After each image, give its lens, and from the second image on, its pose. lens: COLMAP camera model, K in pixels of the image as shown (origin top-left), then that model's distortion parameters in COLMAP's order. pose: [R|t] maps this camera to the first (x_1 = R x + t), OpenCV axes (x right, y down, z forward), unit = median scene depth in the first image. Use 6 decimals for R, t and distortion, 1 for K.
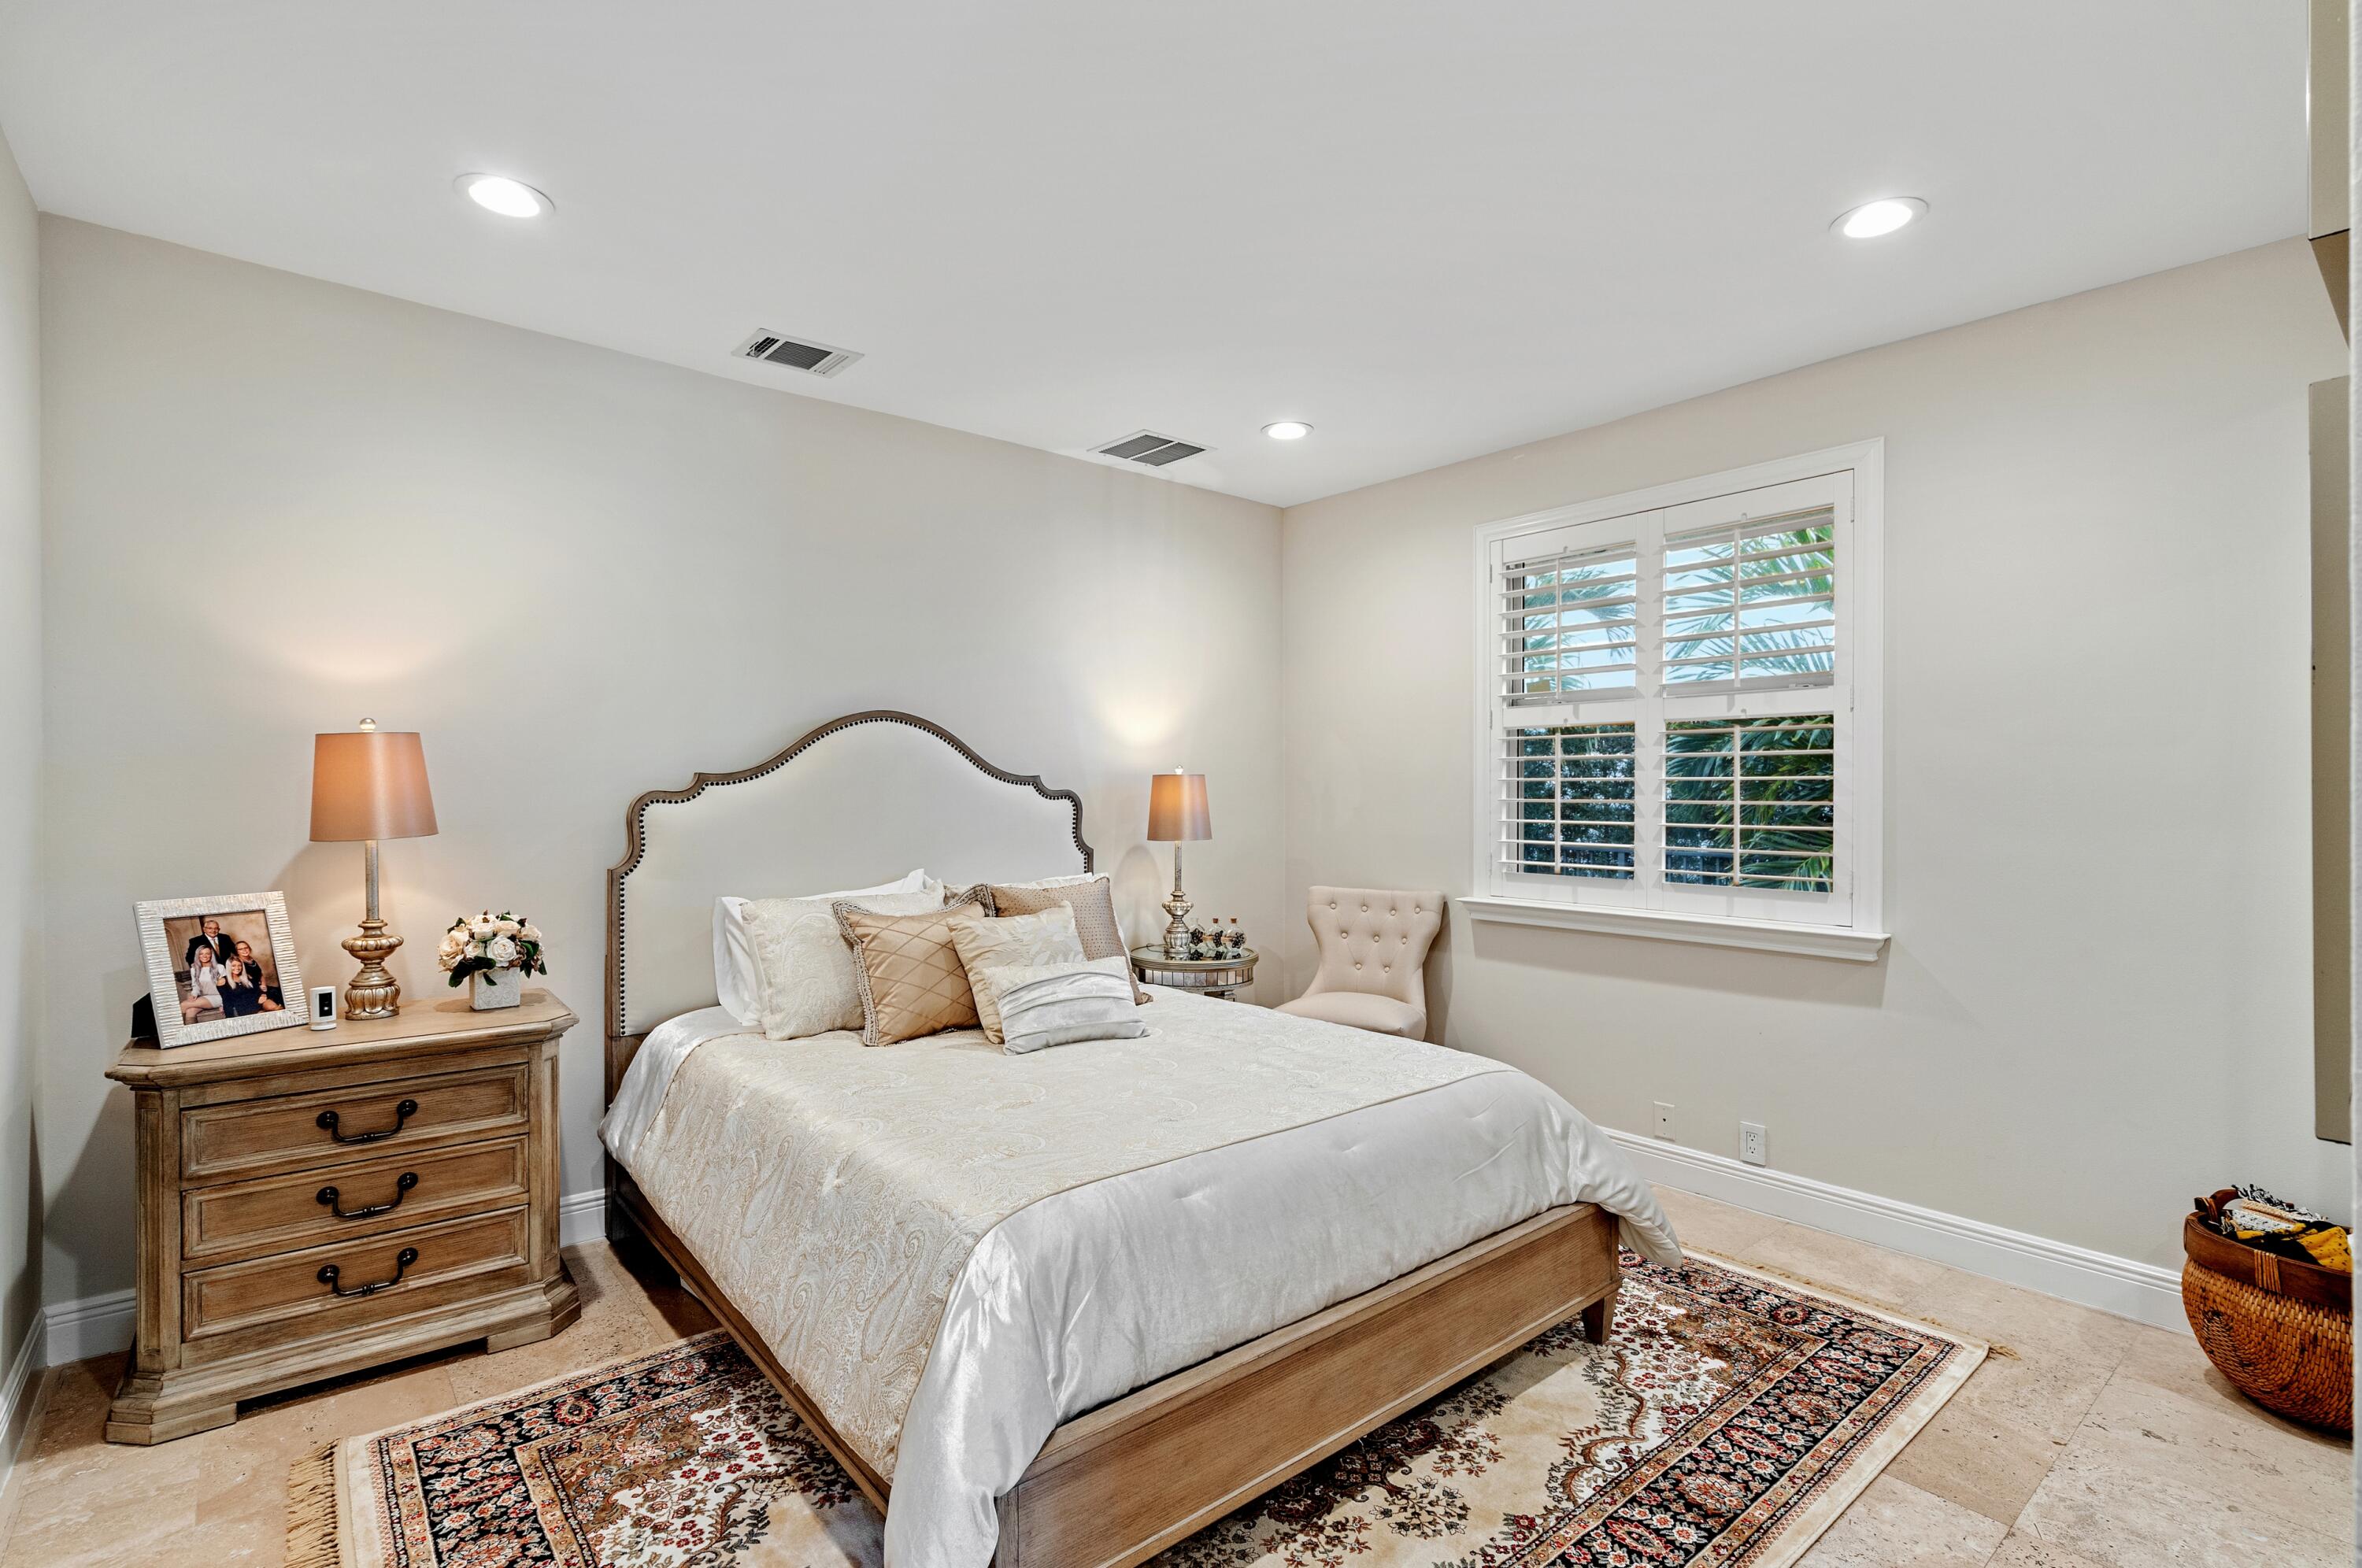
lens RADIAL K [[1085.7, 0, 1188.8], [0, 1085.7, 806.1], [0, 0, 1]] dist [-0.003418, 0.002182]
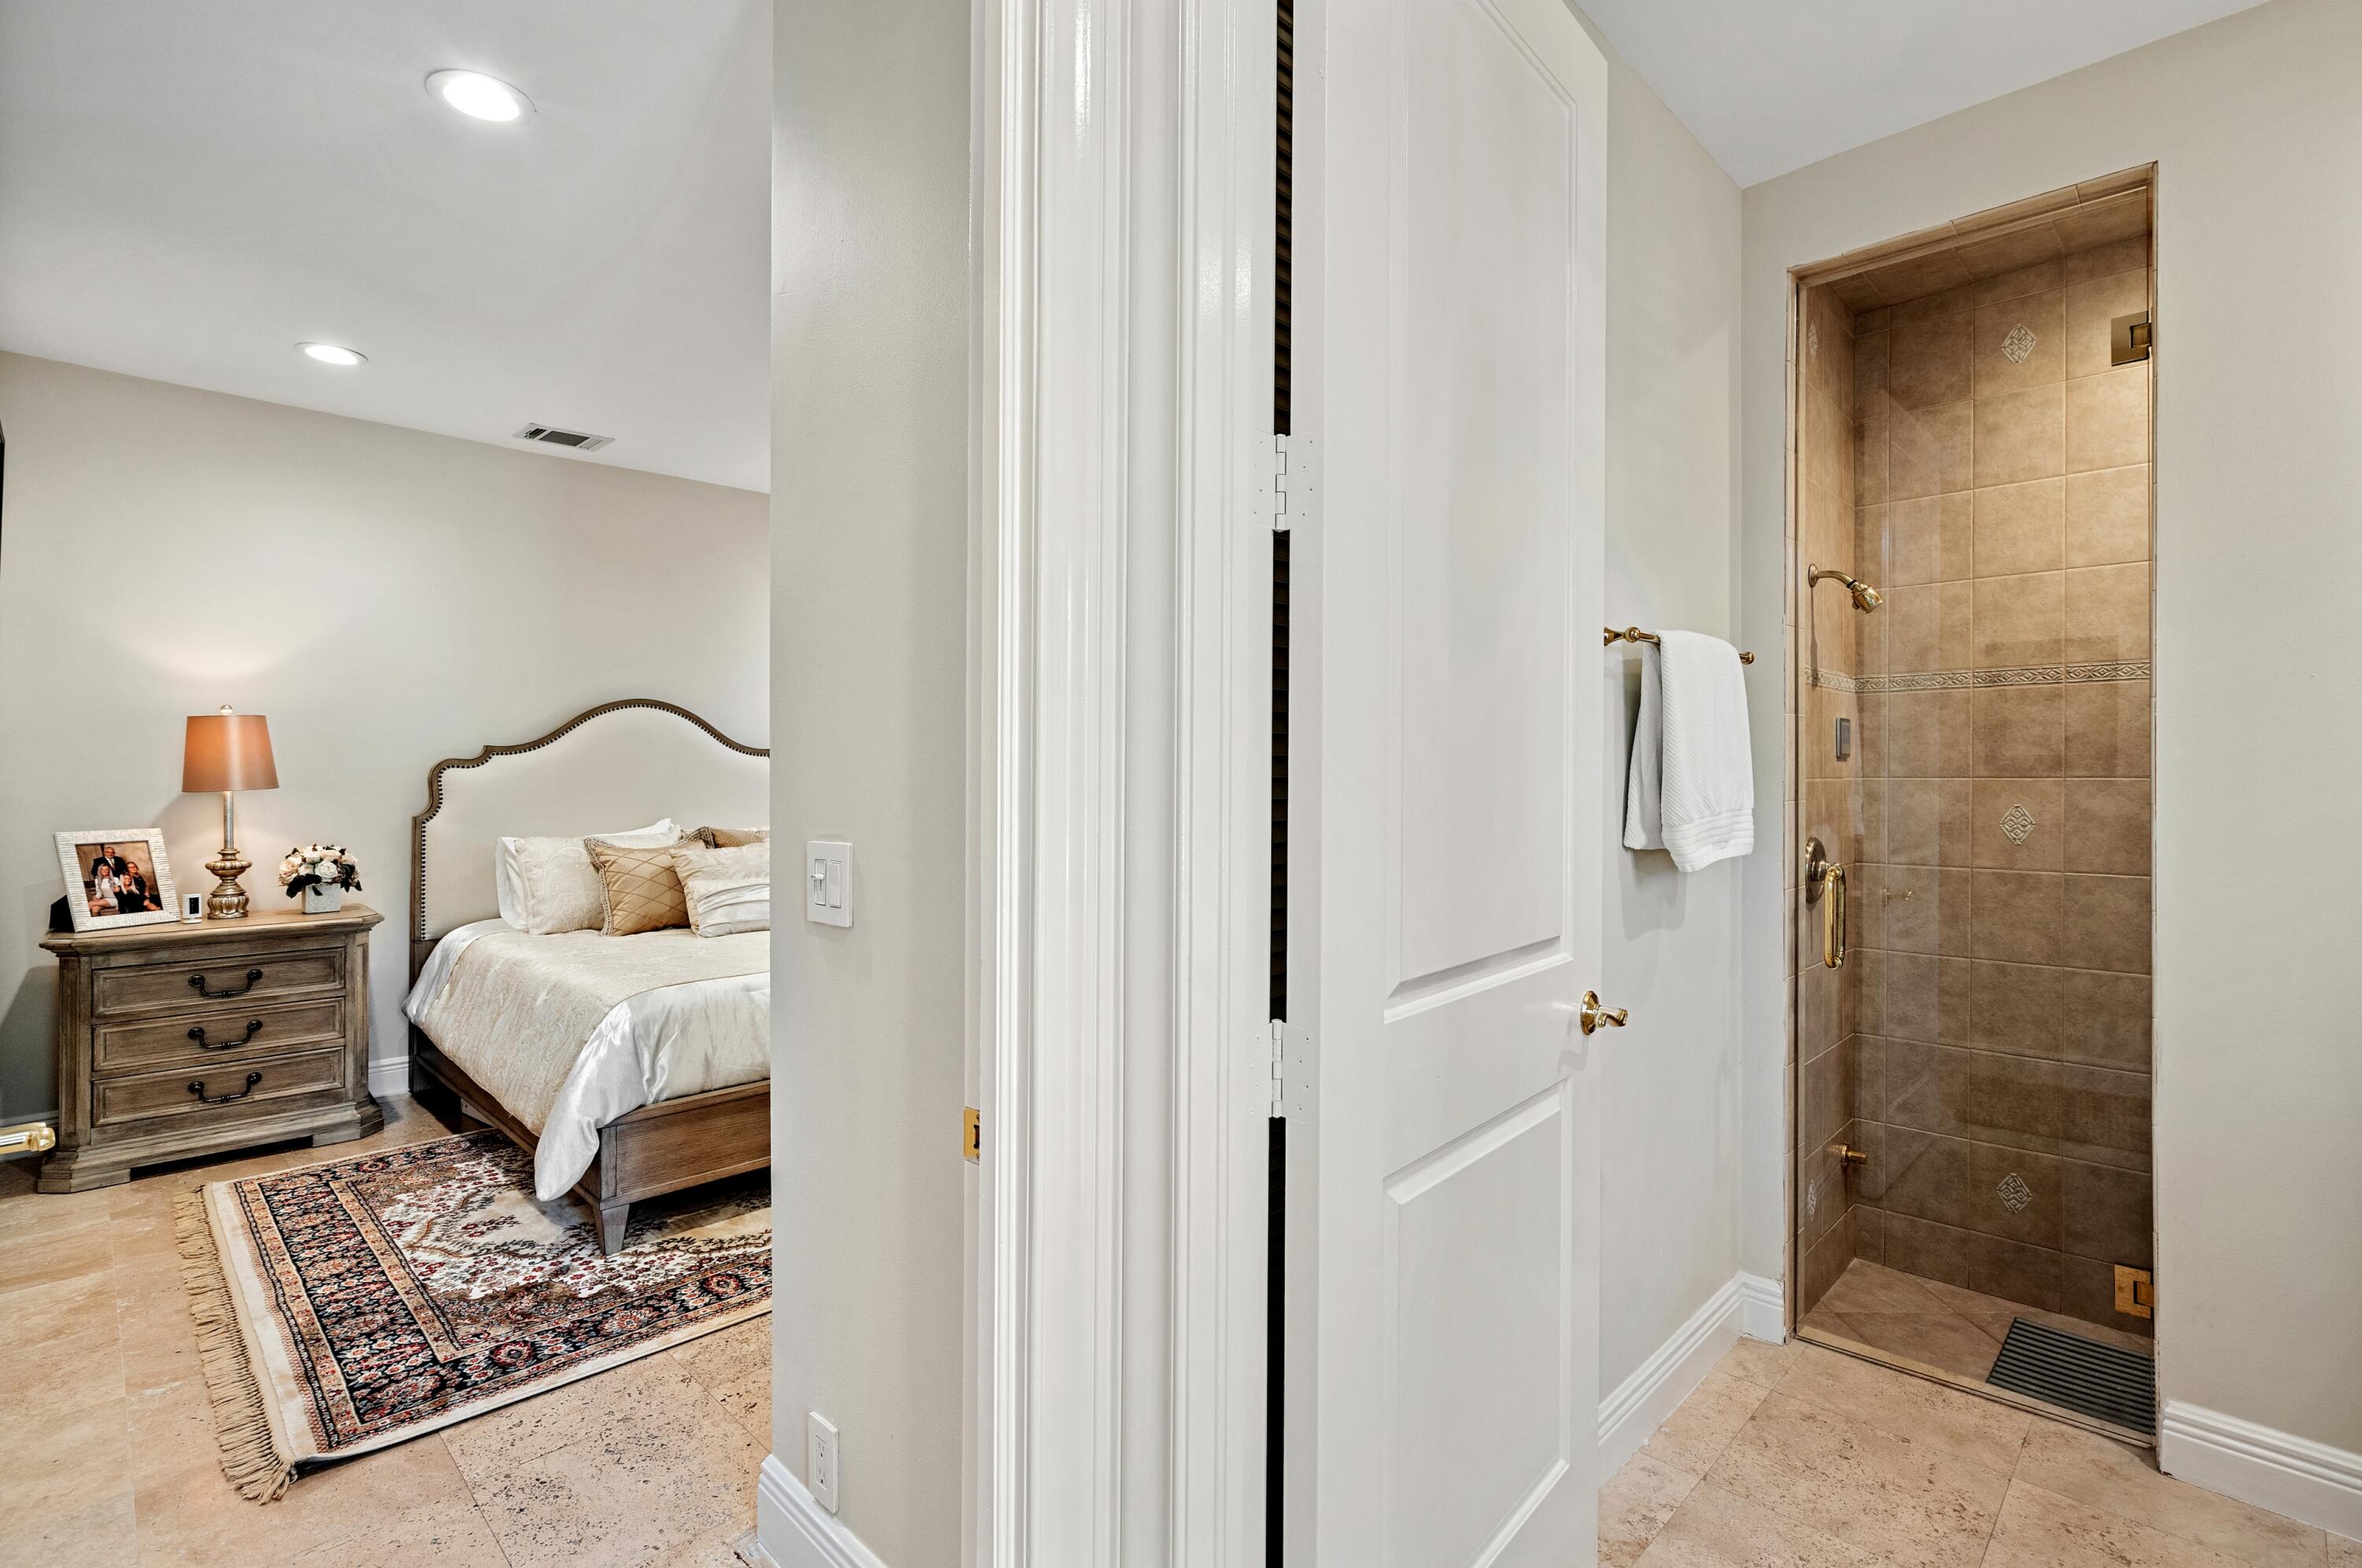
lens RADIAL K [[1085.7, 0, 1174.3], [0, 1085.7, 768.0], [0, 0, 1]] dist [-0.003418, 0.002182]
pose [[0.996186, -0.004582, 0.087134, 0.377840], [0.006174, 0.999819, -0.018014, 0.036084], [-0.087035, 0.018483, 0.996034, -0.554595]]
